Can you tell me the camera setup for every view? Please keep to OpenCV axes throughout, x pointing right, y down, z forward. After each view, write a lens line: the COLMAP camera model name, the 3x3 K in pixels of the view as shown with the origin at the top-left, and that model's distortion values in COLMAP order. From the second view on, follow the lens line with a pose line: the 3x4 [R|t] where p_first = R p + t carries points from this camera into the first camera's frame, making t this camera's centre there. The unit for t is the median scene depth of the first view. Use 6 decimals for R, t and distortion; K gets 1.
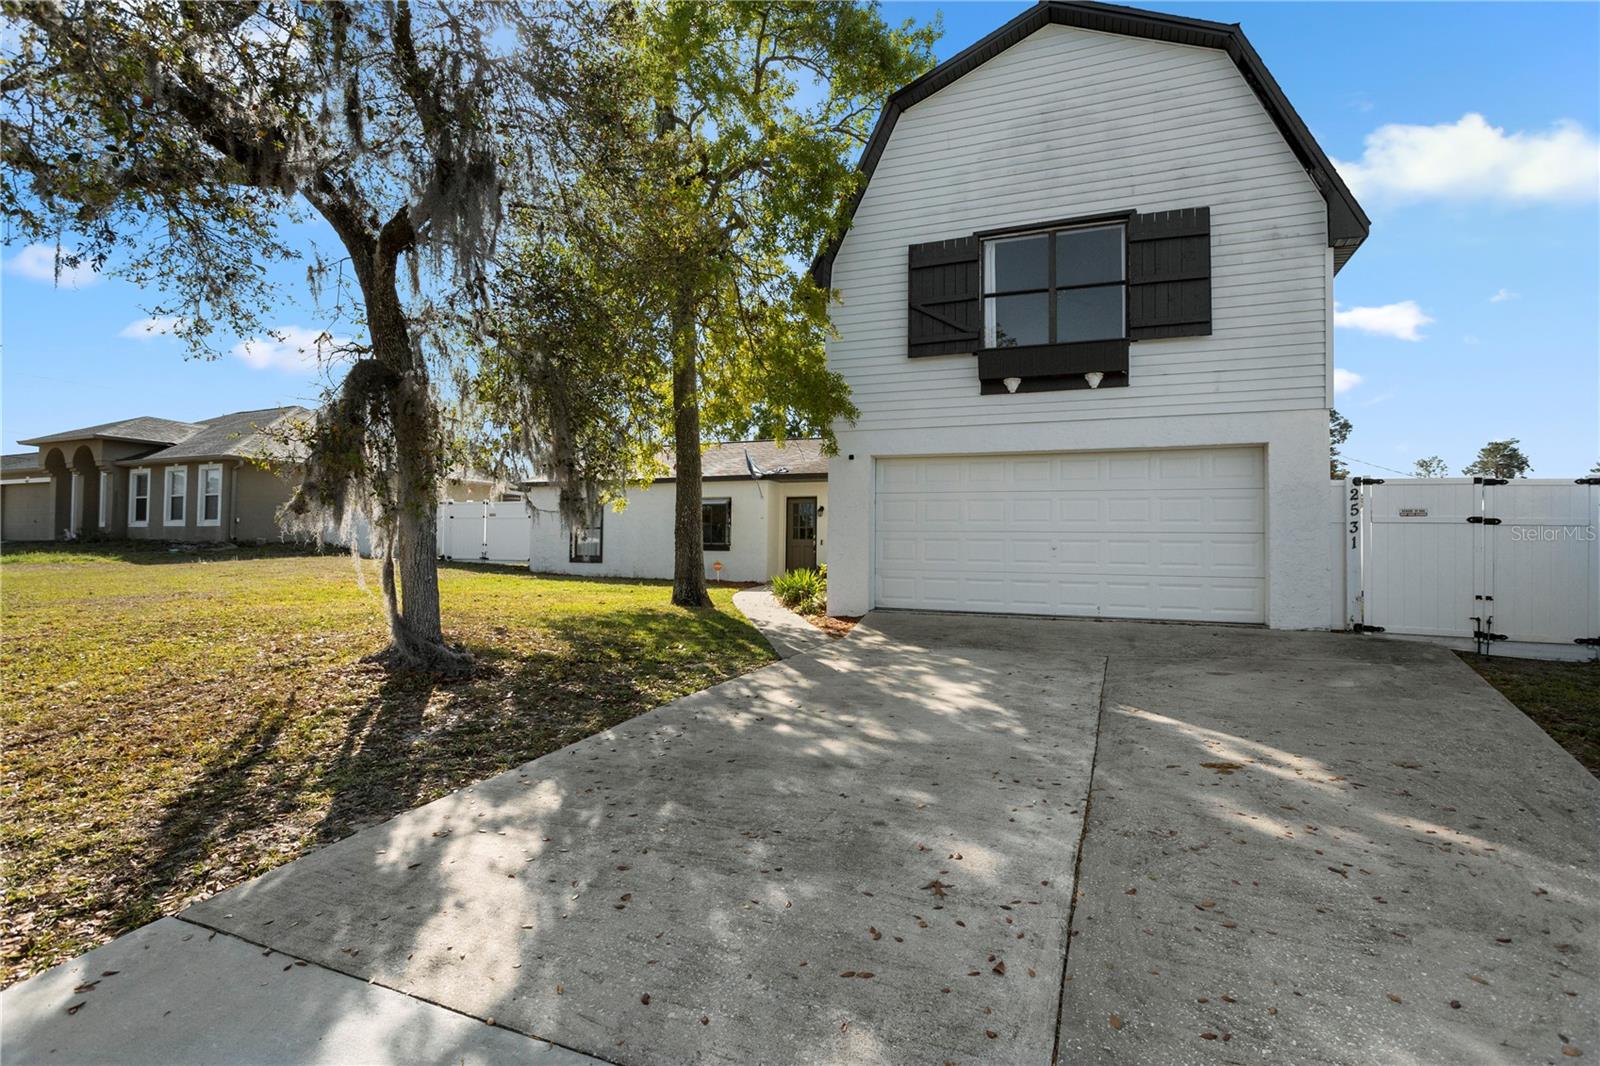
lens RADIAL K [[773.5, 0, 801.0], [0, 773.5, 516.6], [0, 0, 1]] dist [-0.050880, 0.034049]
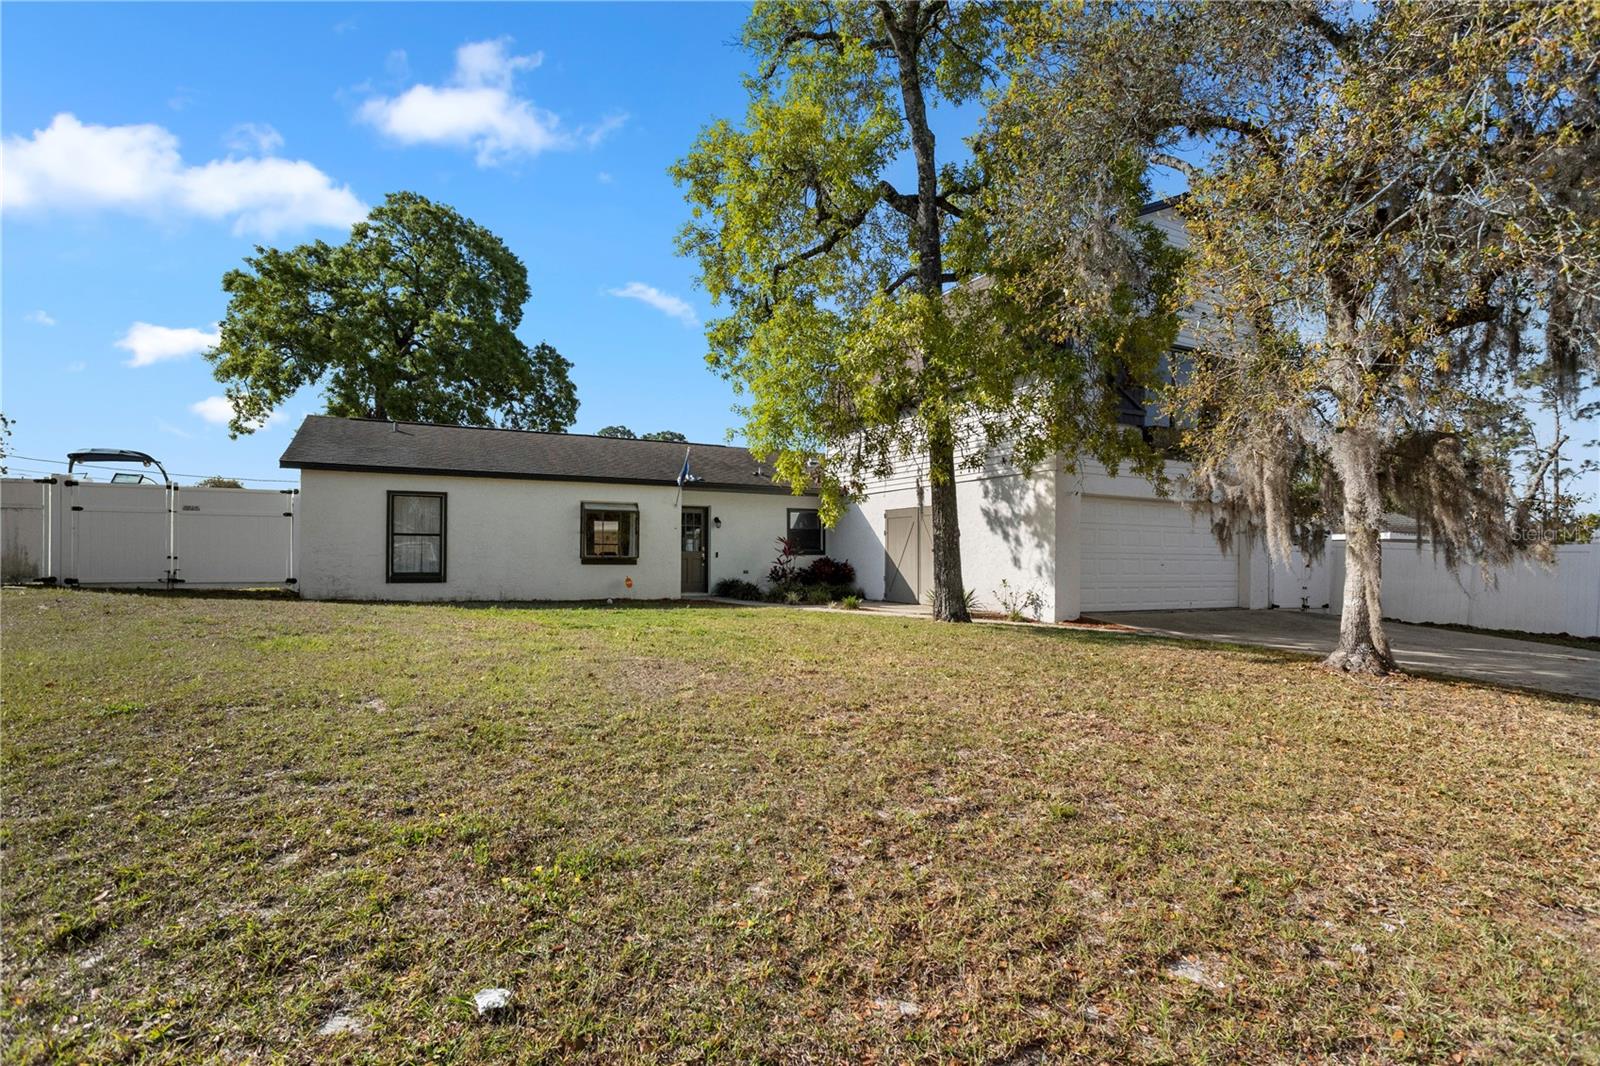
lens RADIAL K [[792.4, 0, 803.5], [0, 792.4, 521.1], [0, 0, 1]] dist [-0.055868, 0.037414]
pose [[0.654569, 0.030498, 0.755387, -1.329218], [-0.033970, 0.999363, -0.010912, -0.002430], [-0.755238, -0.018518, 0.655189, 0.572115]]
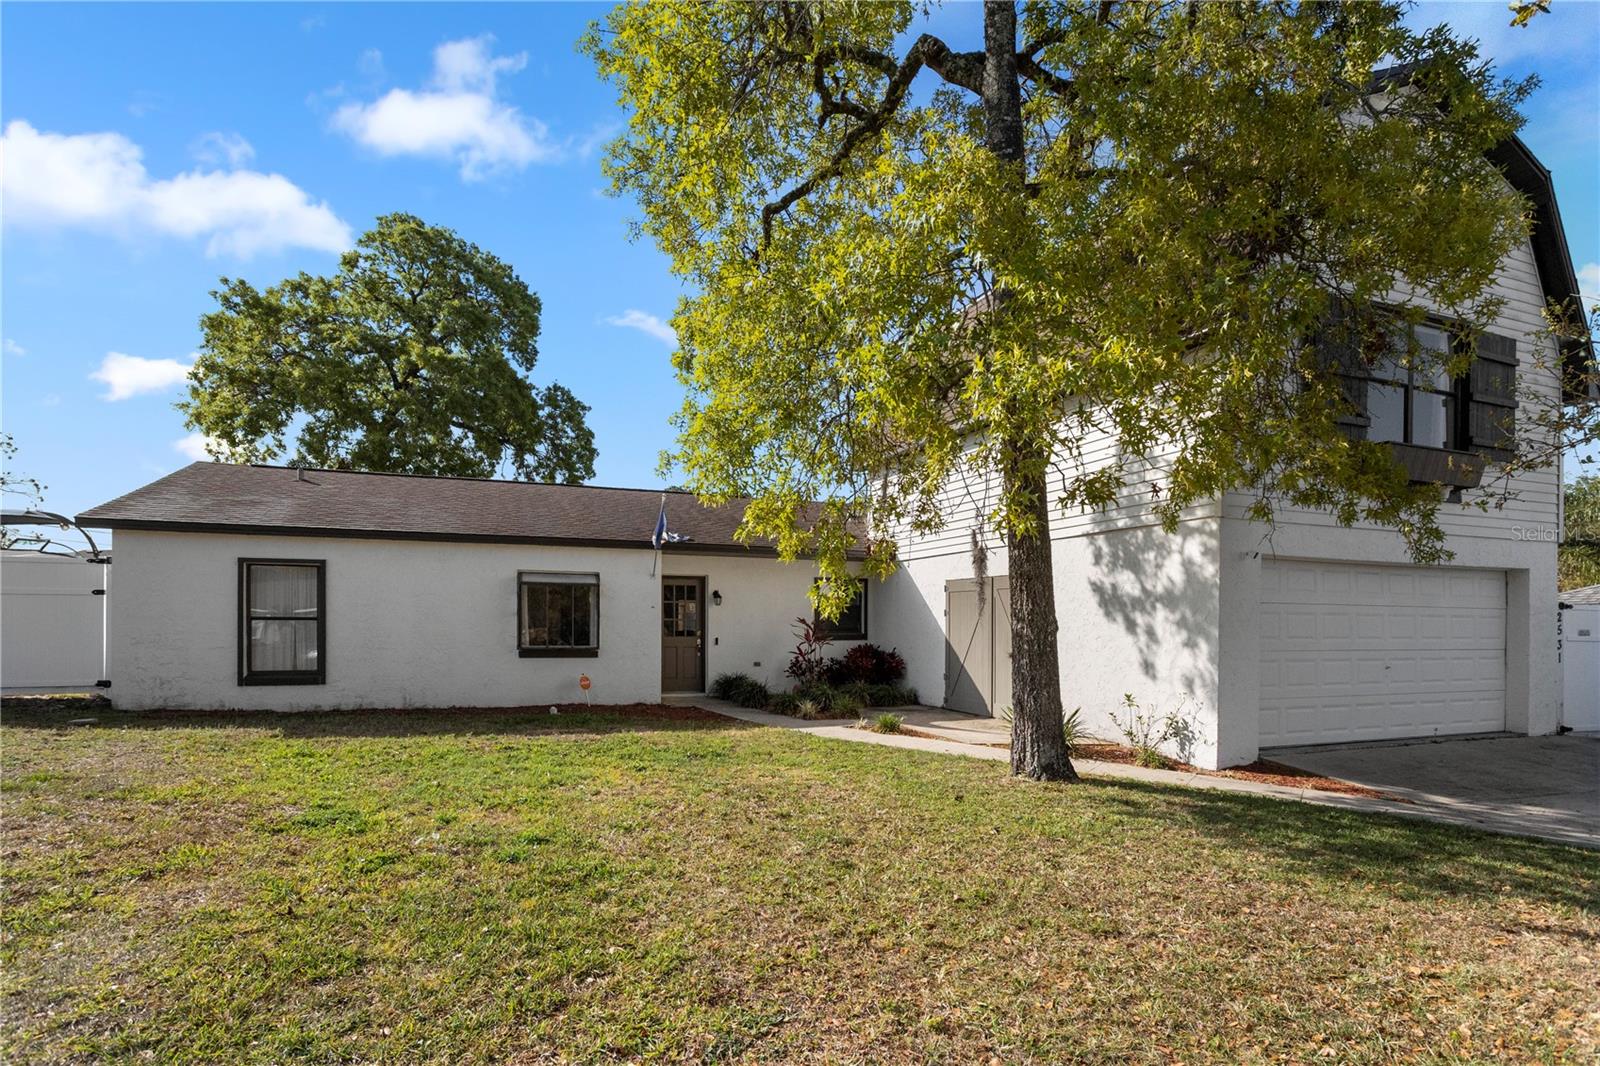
lens RADIAL K [[825.6, 0, 791.5], [0, 825.6, 597.4], [0, 0, 1]] dist [-0.057196, 0.044101]
pose [[0.733231, 0.017696, 0.679749, -0.896169], [-0.032082, 0.999448, 0.008586, -0.031950], [-0.679222, -0.028103, 0.733394, 0.828911]]
